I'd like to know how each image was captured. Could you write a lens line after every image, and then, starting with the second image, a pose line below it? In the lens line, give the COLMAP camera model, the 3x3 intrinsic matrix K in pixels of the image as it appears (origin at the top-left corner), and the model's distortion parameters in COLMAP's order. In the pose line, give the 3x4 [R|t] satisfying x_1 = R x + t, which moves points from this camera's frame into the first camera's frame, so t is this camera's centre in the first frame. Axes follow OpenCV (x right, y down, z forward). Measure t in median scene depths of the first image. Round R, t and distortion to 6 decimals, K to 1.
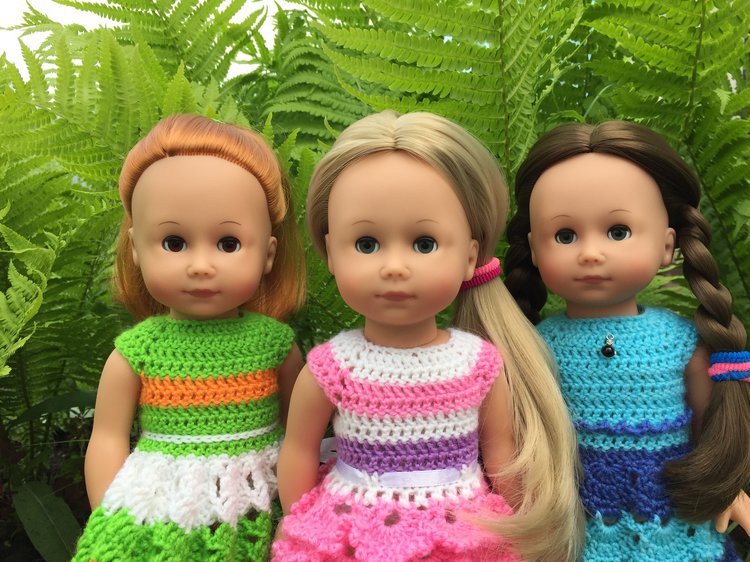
lens RADIAL K [[648.7, 0, 376.0], [0, 648.7, 296.3], [0, 0, 1]] dist [0.029259, -0.091326]
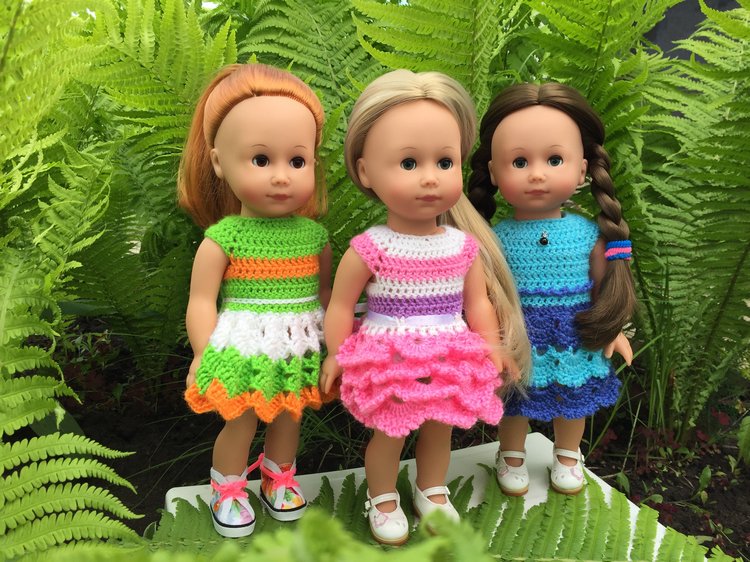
lens RADIAL K [[650.9, 0, 368.0], [0, 650.9, 315.7], [0, 0, 1]] dist [0.006351, -0.015065]
pose [[0.984734, -0.015679, 0.173359, -0.316936], [-0.005468, 0.992657, 0.120839, 0.077316], [-0.173980, -0.119942, 0.977417, -0.436992]]
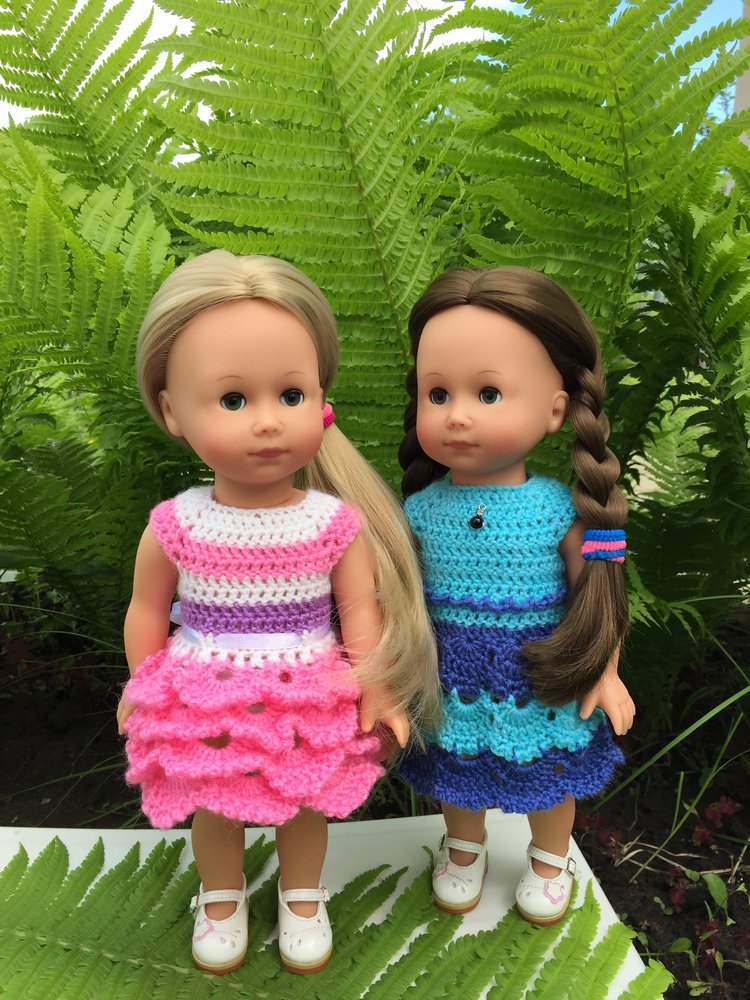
lens RADIAL K [[864.3, 0, 374.7], [0, 864.3, 532.3], [0, 0, 1]] dist [0.041698, -0.048859]
pose [[0.998050, 0.051130, -0.035794, 0.262153], [-0.046691, 0.992217, 0.115433, -0.039171], [0.041418, -0.113537, 0.992670, -0.249423]]
